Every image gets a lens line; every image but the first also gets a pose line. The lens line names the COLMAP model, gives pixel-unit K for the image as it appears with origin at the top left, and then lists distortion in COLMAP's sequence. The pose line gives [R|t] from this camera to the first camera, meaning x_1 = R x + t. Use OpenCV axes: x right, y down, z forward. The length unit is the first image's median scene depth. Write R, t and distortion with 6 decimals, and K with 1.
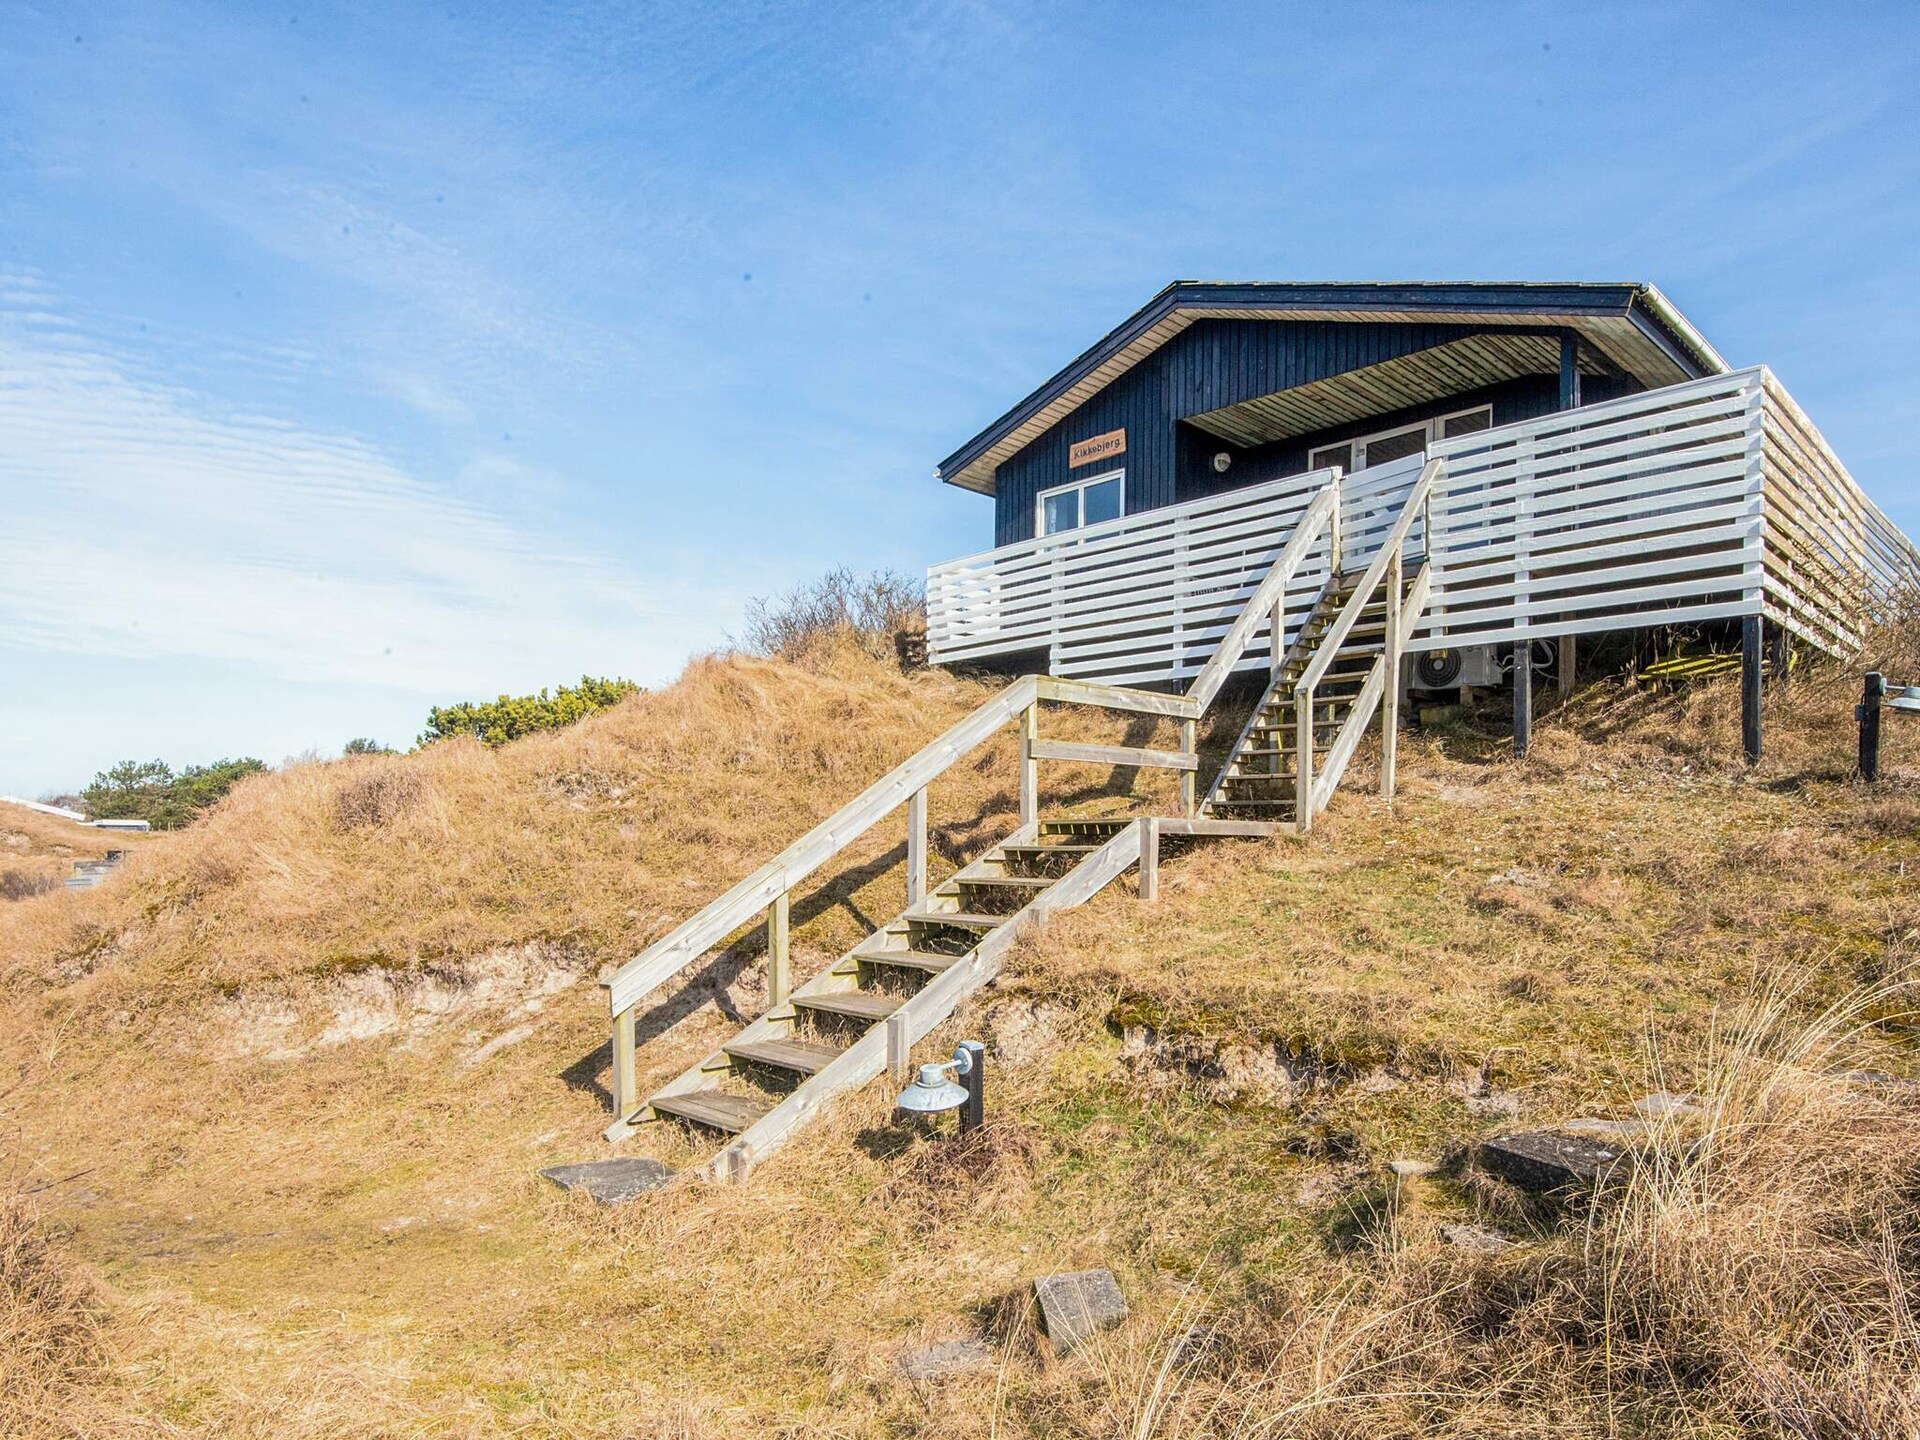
lens RADIAL K [[1115.7, 0, 945.5], [0, 1115.7, 724.5], [0, 0, 1]] dist [-0.029363, -0.016718]
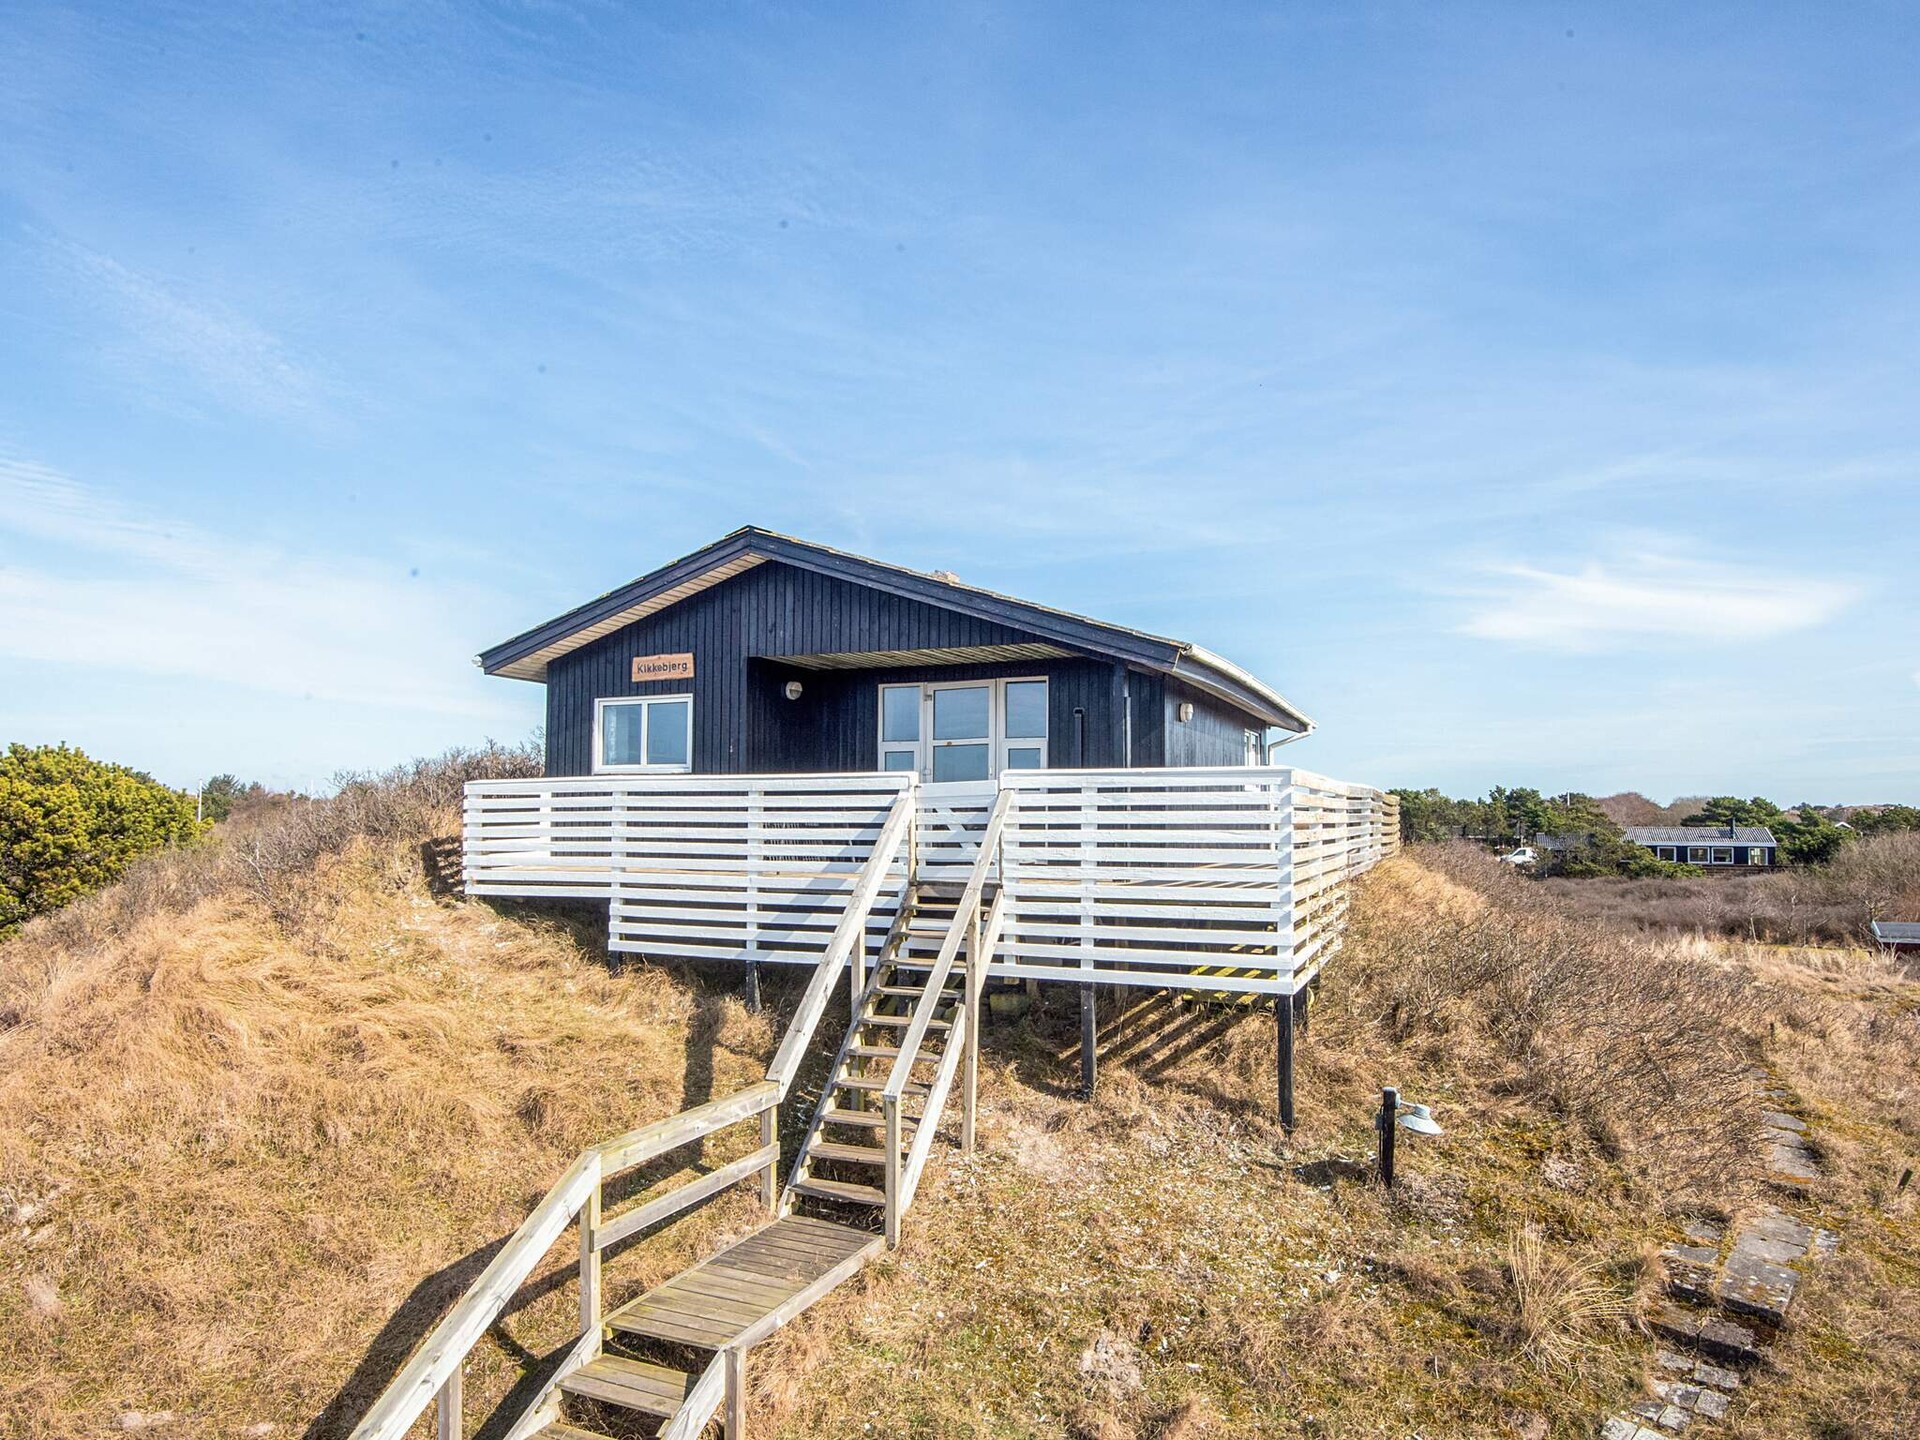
lens RADIAL K [[1115.7, 0, 968.6], [0, 1115.7, 719.6], [0, 0, 1]] dist [-0.029363, -0.016718]
pose [[0.916992, 0.013509, 0.398677, -0.000990], [0.011607, 0.998100, -0.060518, -0.194389], [-0.398737, 0.060122, 0.915092, 0.054831]]
